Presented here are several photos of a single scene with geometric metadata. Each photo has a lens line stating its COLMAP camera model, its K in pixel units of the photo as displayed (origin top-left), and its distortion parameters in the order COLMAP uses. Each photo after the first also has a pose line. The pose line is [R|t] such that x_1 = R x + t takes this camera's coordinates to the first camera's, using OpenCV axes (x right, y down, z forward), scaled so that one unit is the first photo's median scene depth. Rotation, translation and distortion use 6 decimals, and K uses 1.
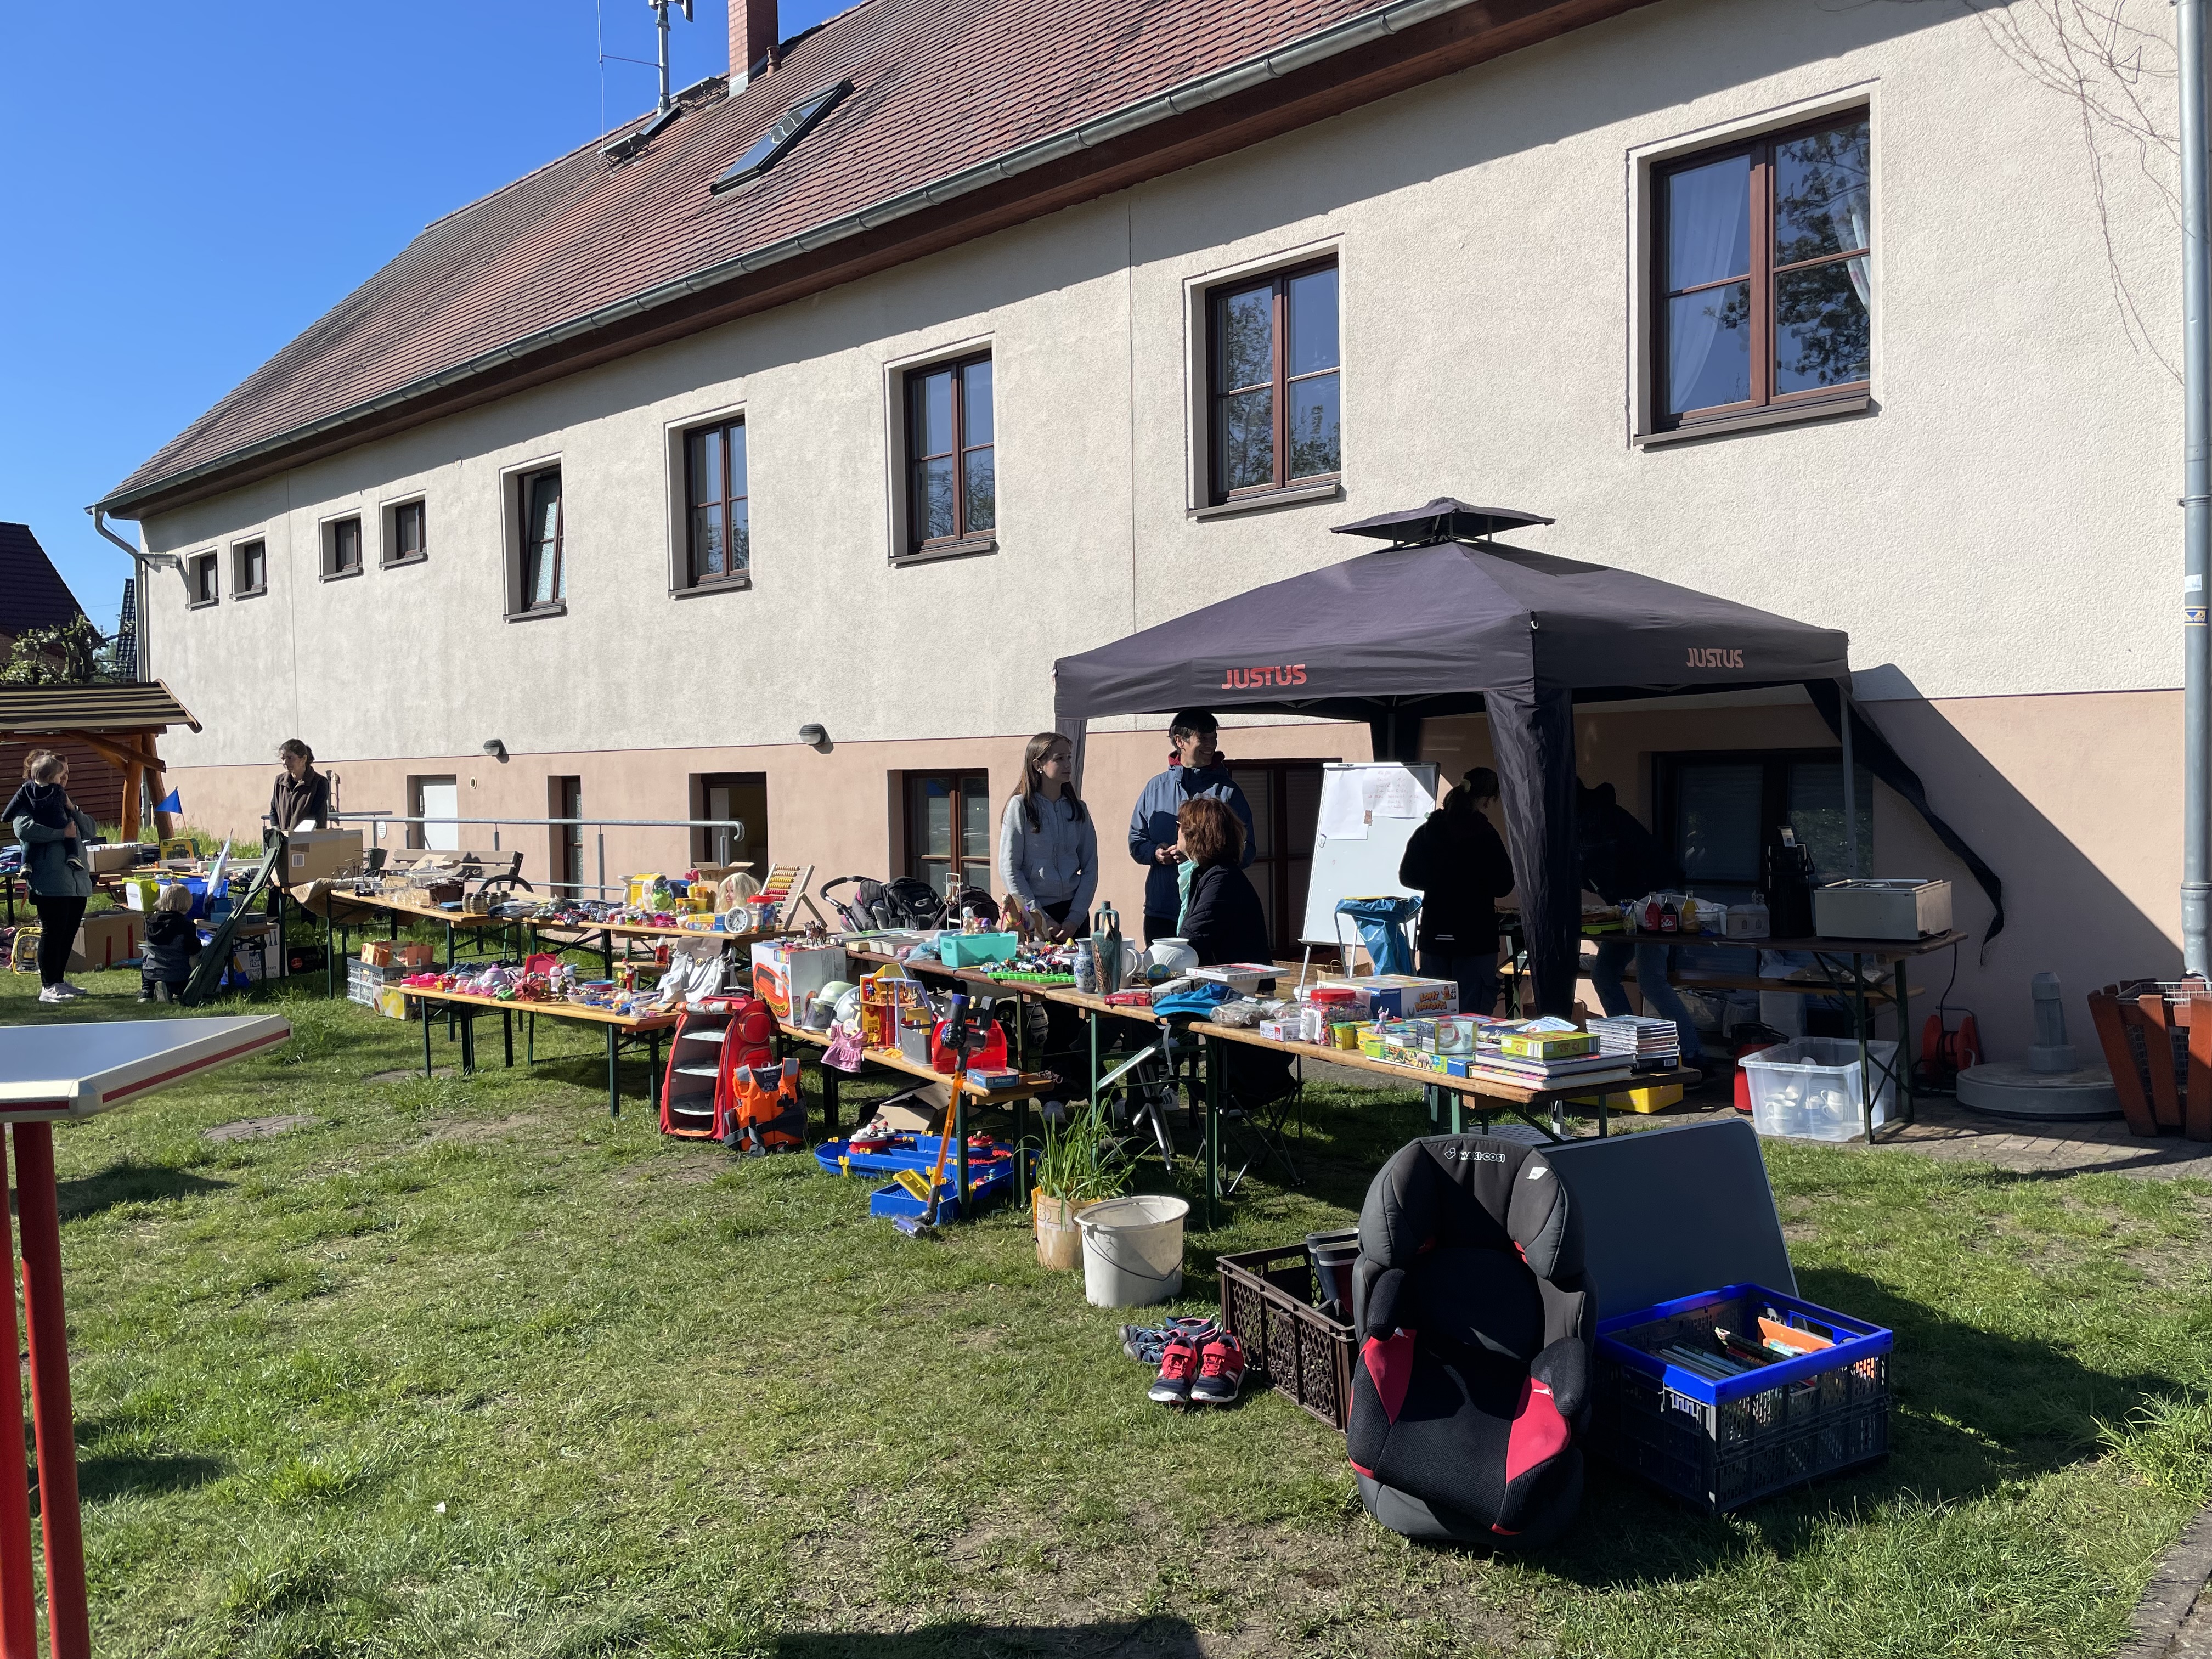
lens RADIAL K [[1631.2, 0, 1103.2], [0, 1631.2, 819.0], [0, 0, 1]] dist [0.035909, -0.035620]
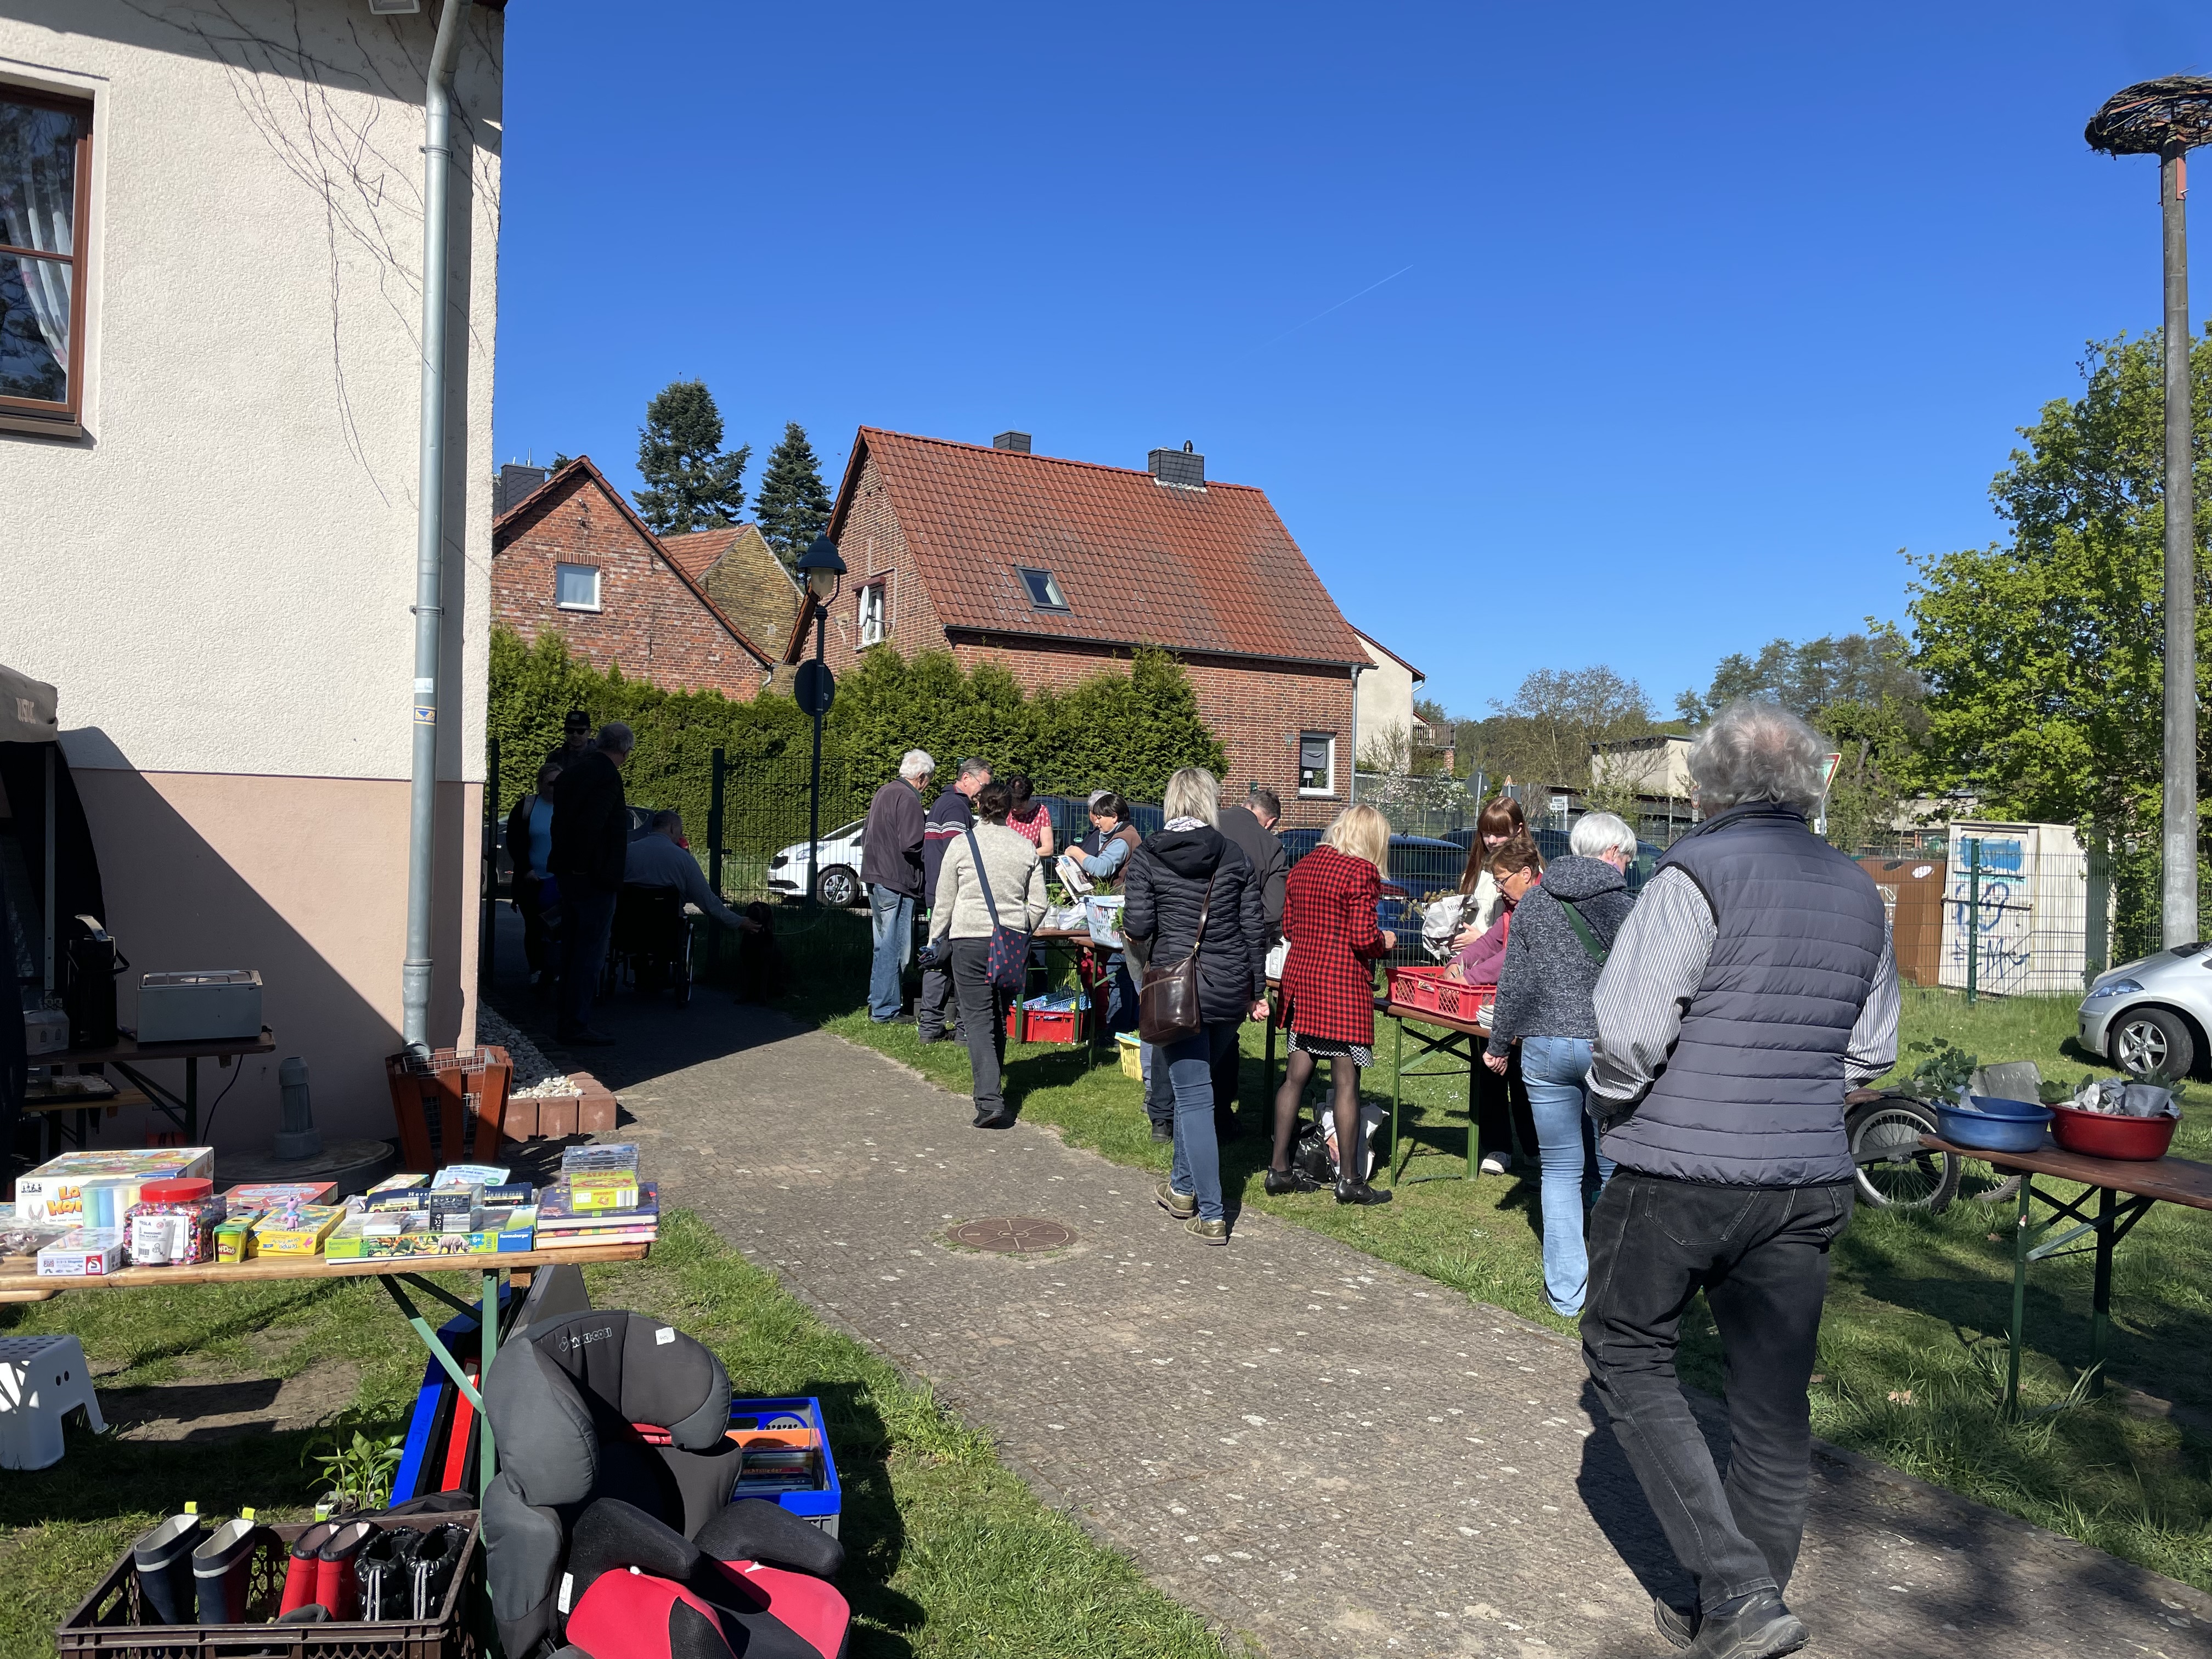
lens RADIAL K [[1631.2, 0, 1103.1], [0, 1631.2, 841.5], [0, 0, 1]] dist [0.035909, -0.035620]
pose [[0.308762, 0.022330, 0.950877, -0.212153], [0.003432, 0.999692, -0.024590, -0.010466], [-0.951133, 0.010856, 0.308590, 0.219518]]
